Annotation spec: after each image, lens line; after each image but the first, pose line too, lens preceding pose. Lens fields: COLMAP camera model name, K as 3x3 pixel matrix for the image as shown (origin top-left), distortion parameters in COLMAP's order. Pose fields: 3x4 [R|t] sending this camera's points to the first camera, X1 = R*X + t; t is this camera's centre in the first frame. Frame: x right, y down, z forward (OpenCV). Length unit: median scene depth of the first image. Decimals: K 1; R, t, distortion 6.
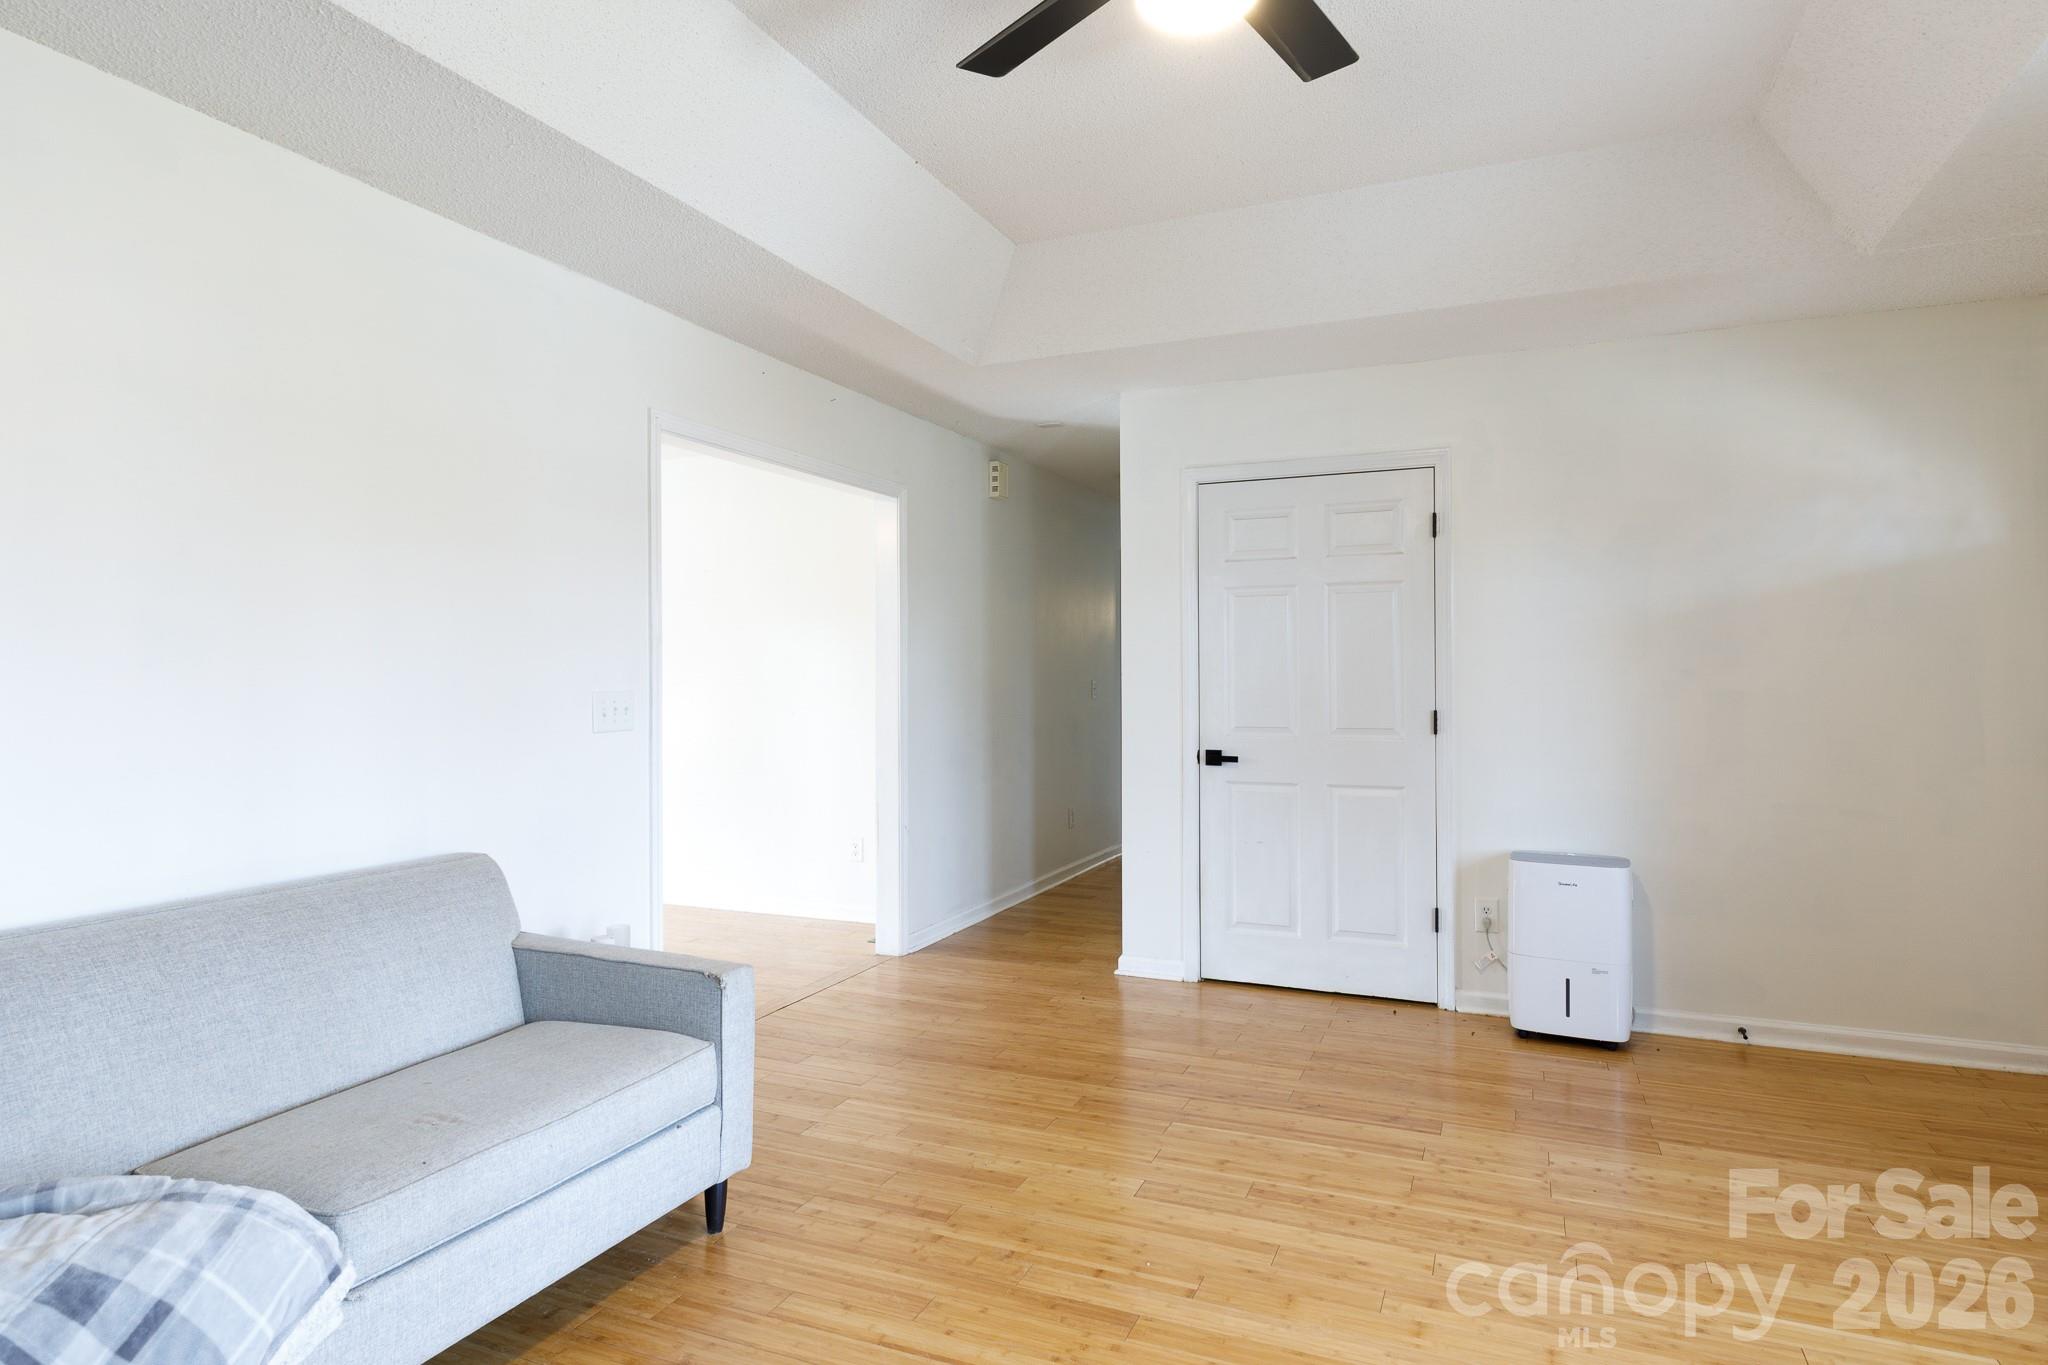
lens RADIAL K [[1153.0, 0, 1014.1], [0, 1153.0, 673.5], [0, 0, 1]] dist [0.001955, 0.000072]
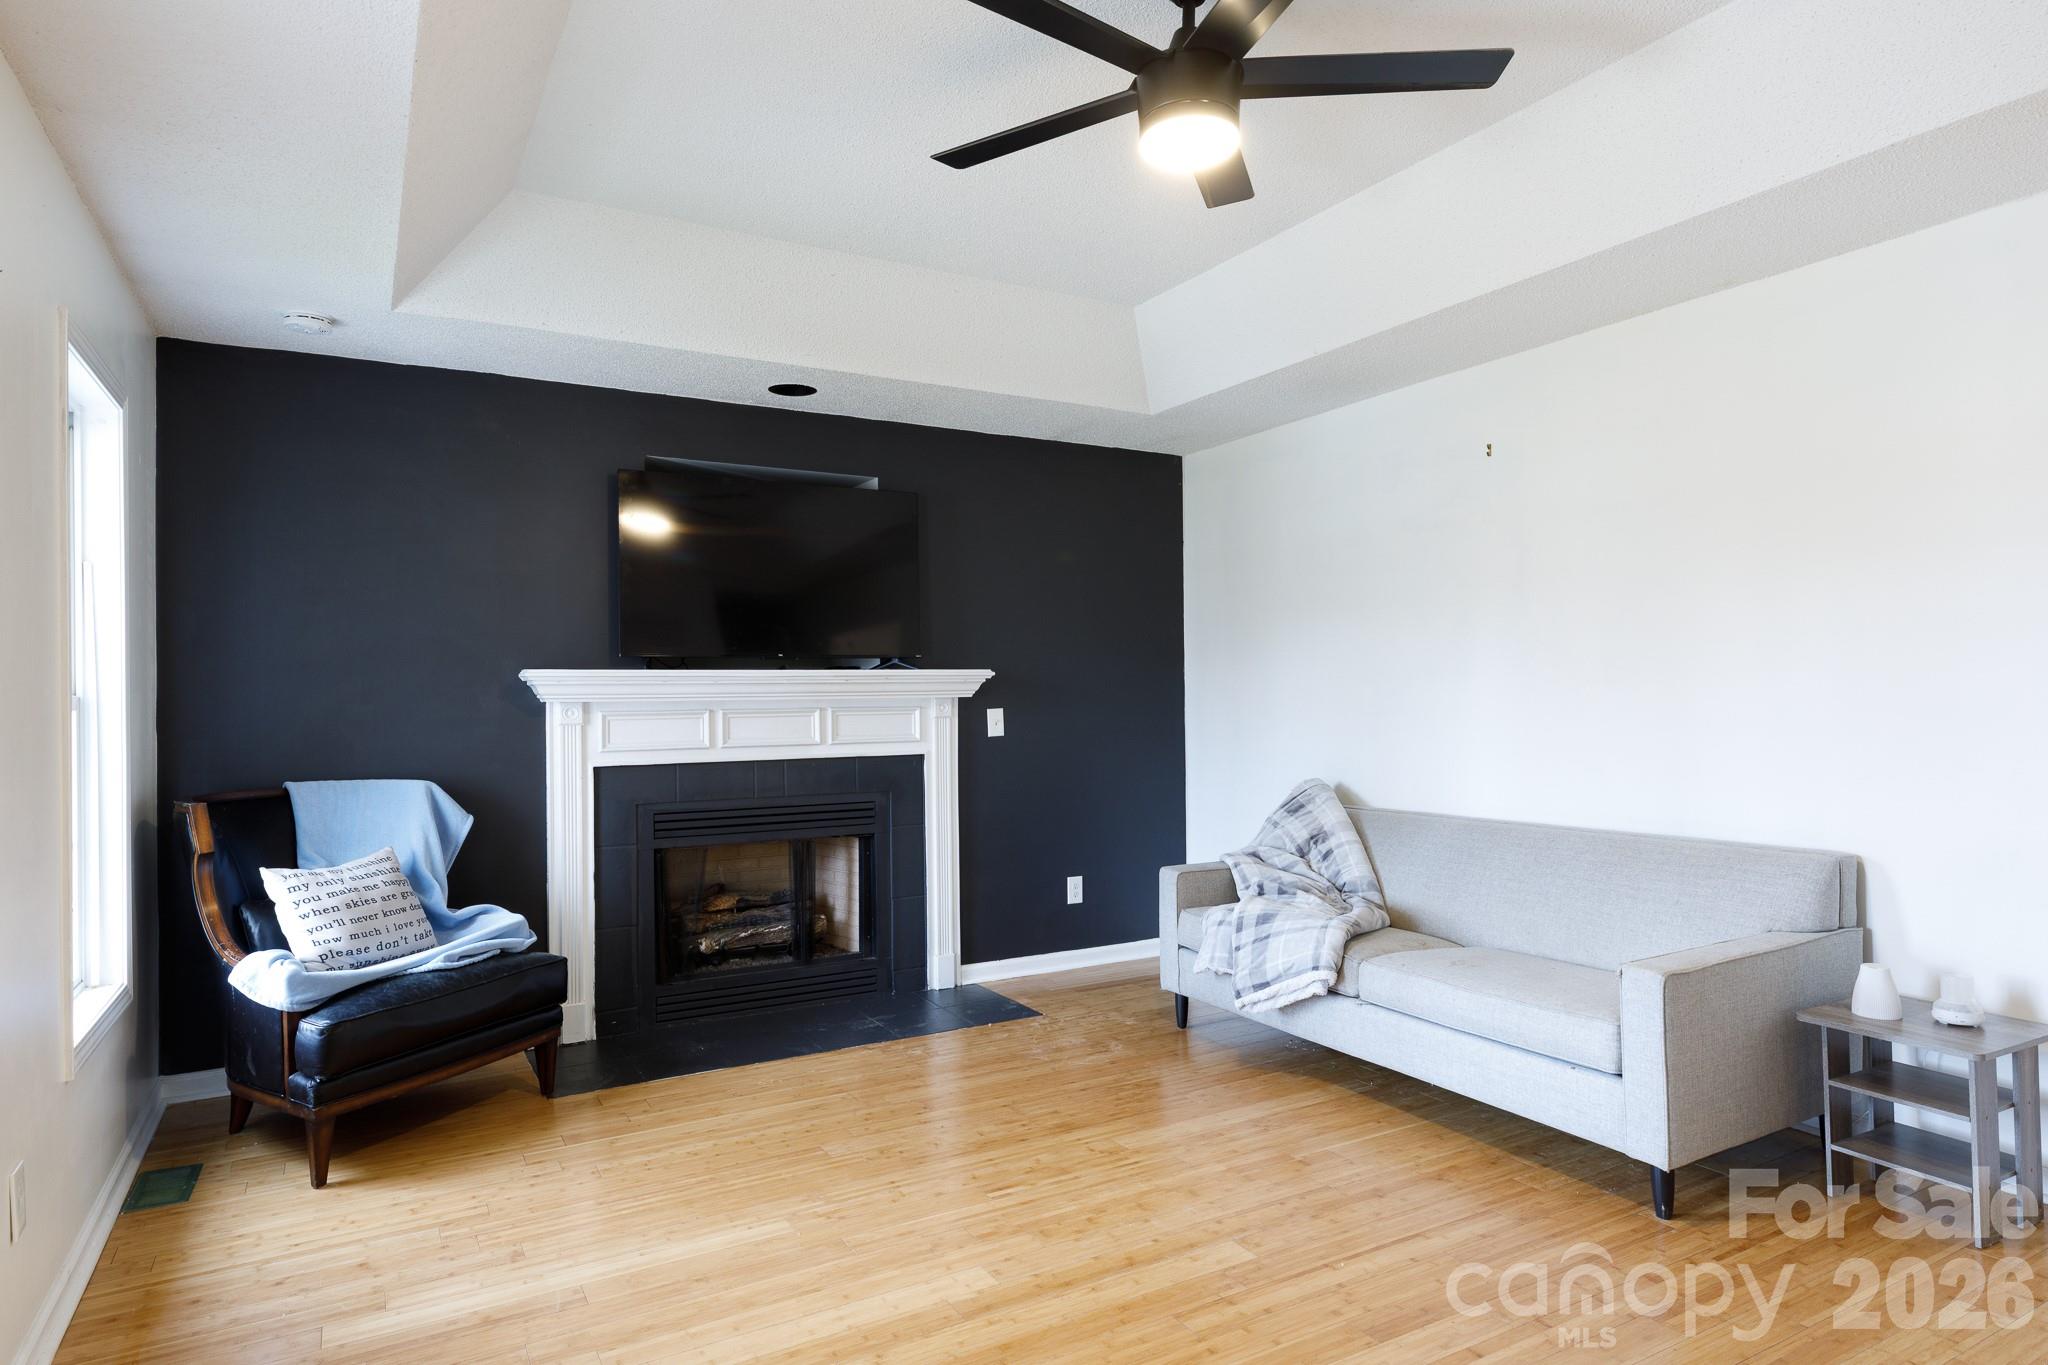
lens RADIAL K [[1153.0, 0, 1016.5], [0, 1153.0, 685.1], [0, 0, 1]] dist [0.001955, 0.000072]
pose [[-0.590004, 0.010547, -0.807332, 1.046607], [0.020587, 0.999786, -0.001984, -0.015553], [0.807138, -0.017791, -0.590095, 1.286309]]
